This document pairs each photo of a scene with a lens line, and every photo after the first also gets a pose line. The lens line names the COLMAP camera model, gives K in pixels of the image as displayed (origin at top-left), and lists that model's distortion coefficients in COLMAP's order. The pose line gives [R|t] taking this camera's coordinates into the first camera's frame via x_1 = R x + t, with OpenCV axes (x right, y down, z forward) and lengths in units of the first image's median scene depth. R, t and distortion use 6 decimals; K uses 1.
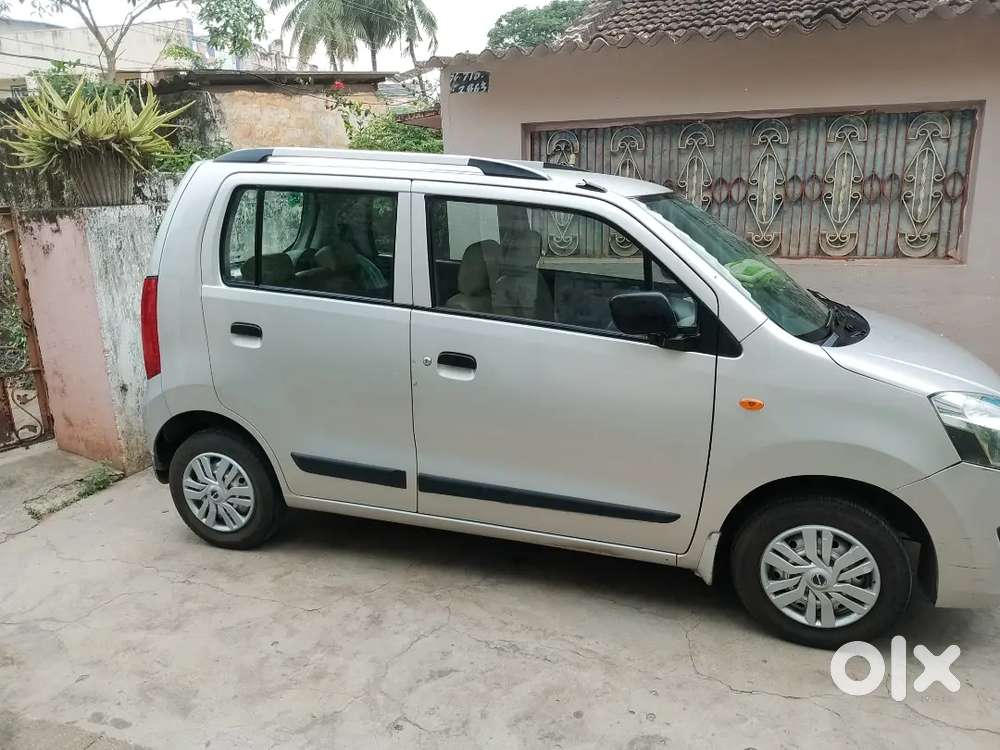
lens RADIAL K [[792.0, 0, 492.3], [0, 792.0, 374.1], [0, 0, 1]] dist [-0.009051, -0.025532]
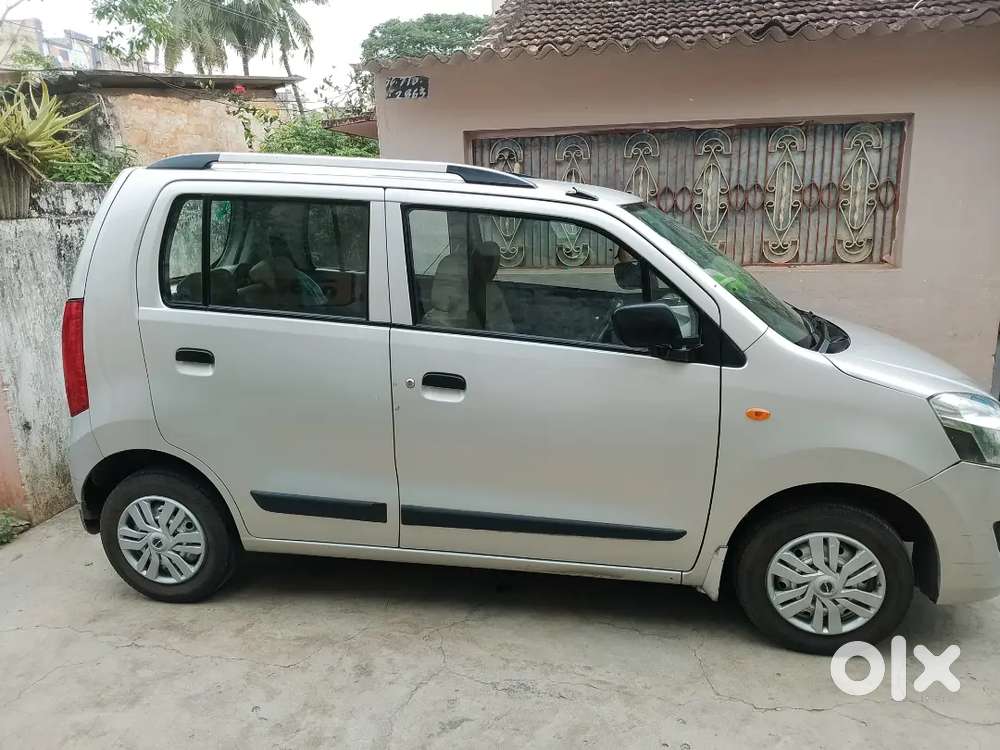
lens RADIAL K [[792.0, 0, 497.9], [0, 792.0, 368.2], [0, 0, 1]] dist [-0.009051, -0.025532]
pose [[0.985377, -0.037775, 0.166151, -0.126574], [0.041395, 0.998974, -0.018376, -0.011891], [-0.165286, 0.024985, 0.985929, 0.067653]]
